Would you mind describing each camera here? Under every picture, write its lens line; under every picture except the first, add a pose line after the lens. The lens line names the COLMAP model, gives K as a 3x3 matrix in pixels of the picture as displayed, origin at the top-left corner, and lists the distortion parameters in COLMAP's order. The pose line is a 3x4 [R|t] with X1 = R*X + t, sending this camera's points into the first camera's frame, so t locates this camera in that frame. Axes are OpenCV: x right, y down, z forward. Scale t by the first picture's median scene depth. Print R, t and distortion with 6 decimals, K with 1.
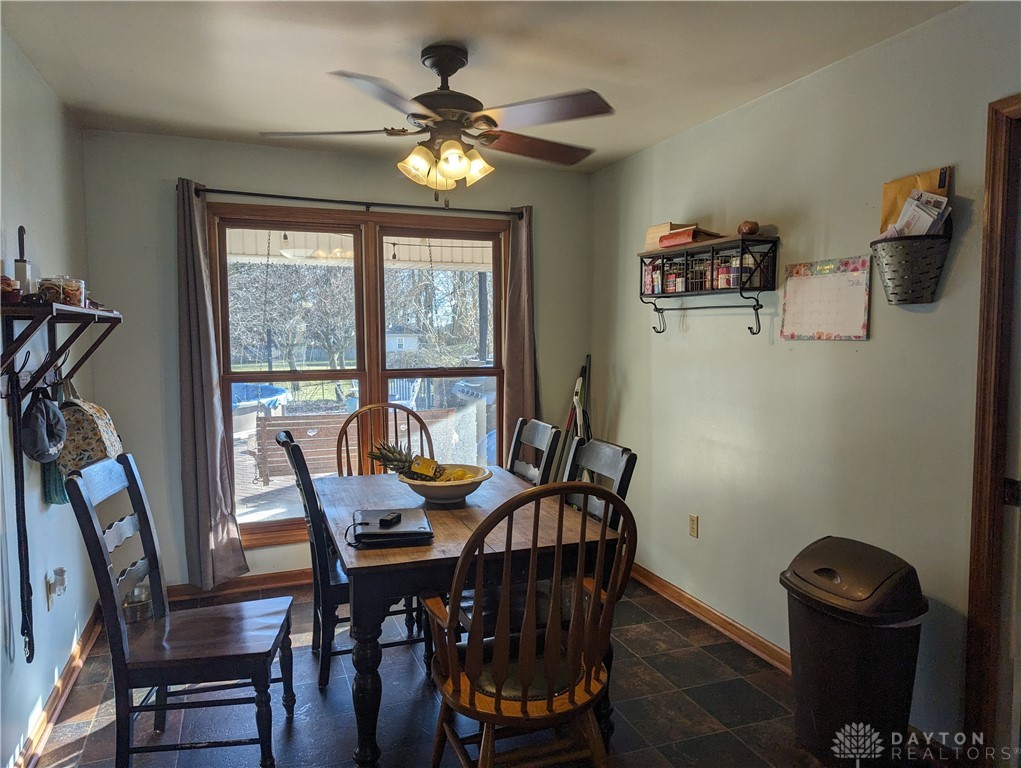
lens RADIAL K [[719.4, 0, 510.5], [0, 719.4, 384.0], [0, 0, 1]] dist [0.095028, -0.117238]
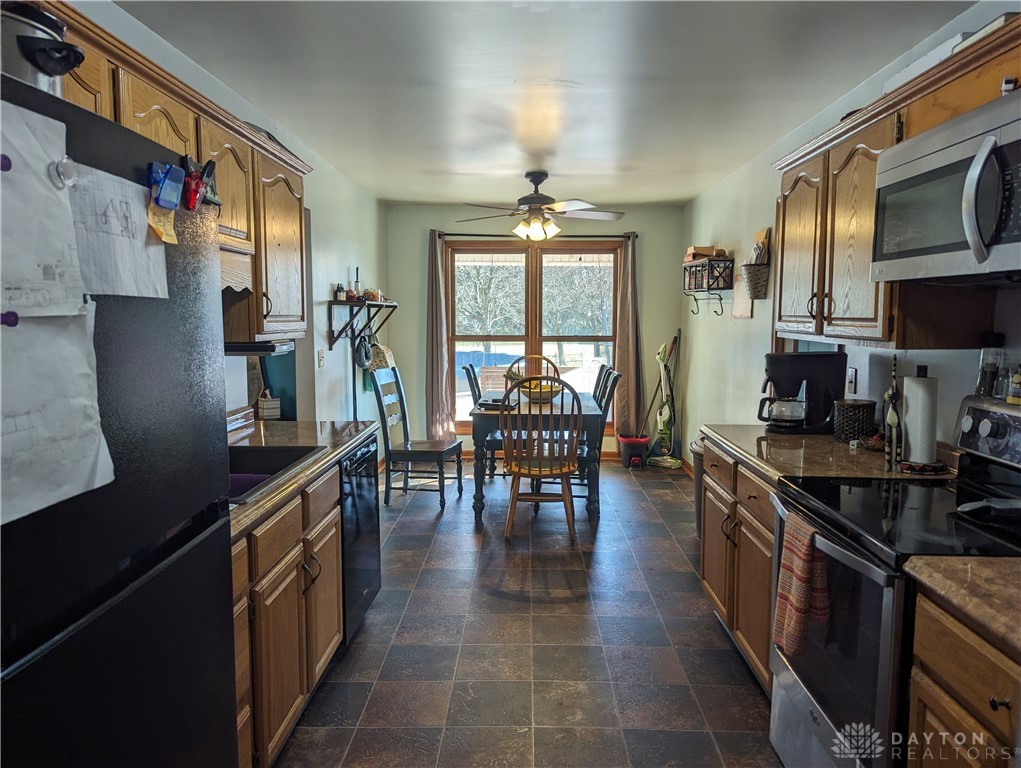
lens RADIAL K [[719.4, 0, 510.5], [0, 719.4, 384.0], [0, 0, 1]] dist [0.095028, -0.117238]
pose [[0.929140, 0.043111, -0.367207, 0.550269], [-0.033502, 0.998910, 0.032507, 0.058094], [0.368208, -0.017901, 0.929571, -0.823170]]
